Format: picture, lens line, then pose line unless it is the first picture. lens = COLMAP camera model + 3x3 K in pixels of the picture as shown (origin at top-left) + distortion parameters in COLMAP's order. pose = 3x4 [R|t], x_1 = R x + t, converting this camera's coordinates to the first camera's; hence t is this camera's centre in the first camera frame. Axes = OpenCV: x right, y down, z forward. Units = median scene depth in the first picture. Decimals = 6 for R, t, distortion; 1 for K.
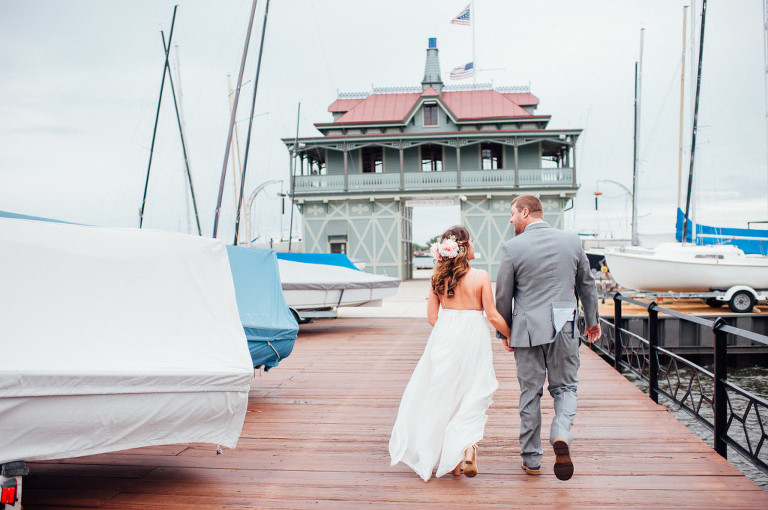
lens RADIAL K [[992.4, 0, 380.0], [0, 992.4, 259.4], [0, 0, 1]] dist [-0.084674, 0.000000]
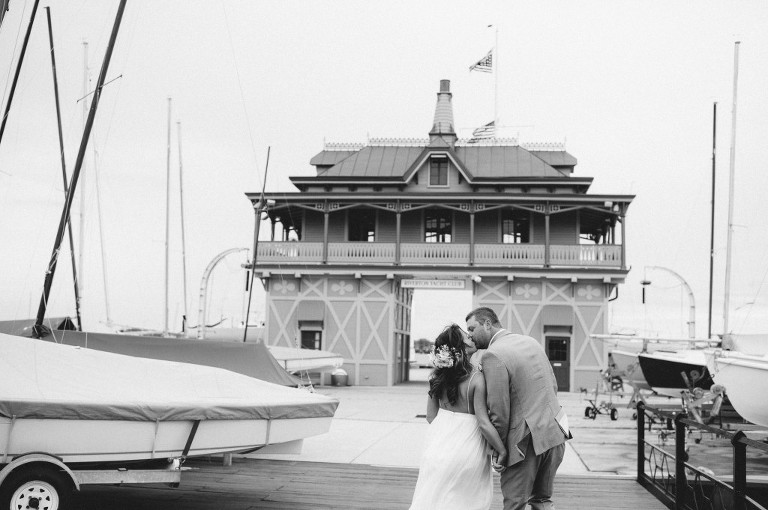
lens RADIAL K [[992.4, 0, 388.6], [0, 992.4, 229.5], [0, 0, 1]] dist [-0.084674, 0.000000]
pose [[0.999028, 0.043253, -0.008481, 0.020549], [-0.043972, 0.991289, -0.124150, -0.001652], [0.003037, 0.124402, 0.992227, 0.231424]]
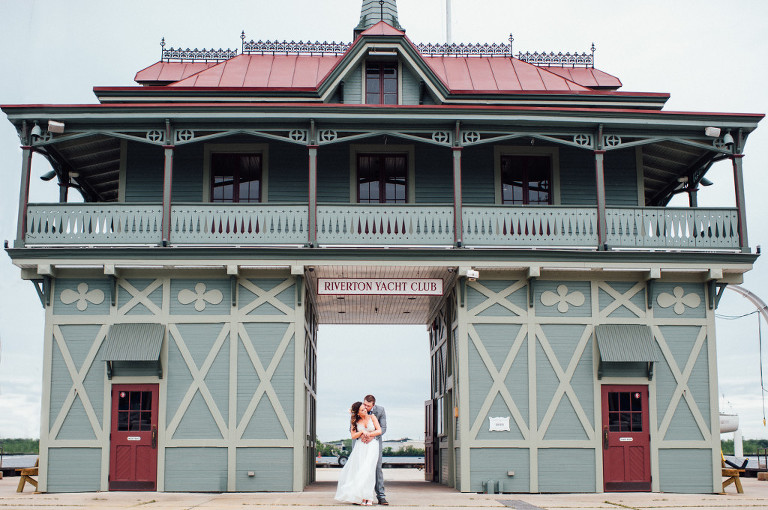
lens RADIAL K [[992.4, 0, 373.5], [0, 992.4, 287.7], [0, 0, 1]] dist [-0.084674, 0.000000]
pose [[0.988994, 0.041777, 0.141936, -0.007940], [-0.018325, 0.986509, -0.162679, 0.007147], [-0.146817, 0.158288, 0.976417, 0.614097]]
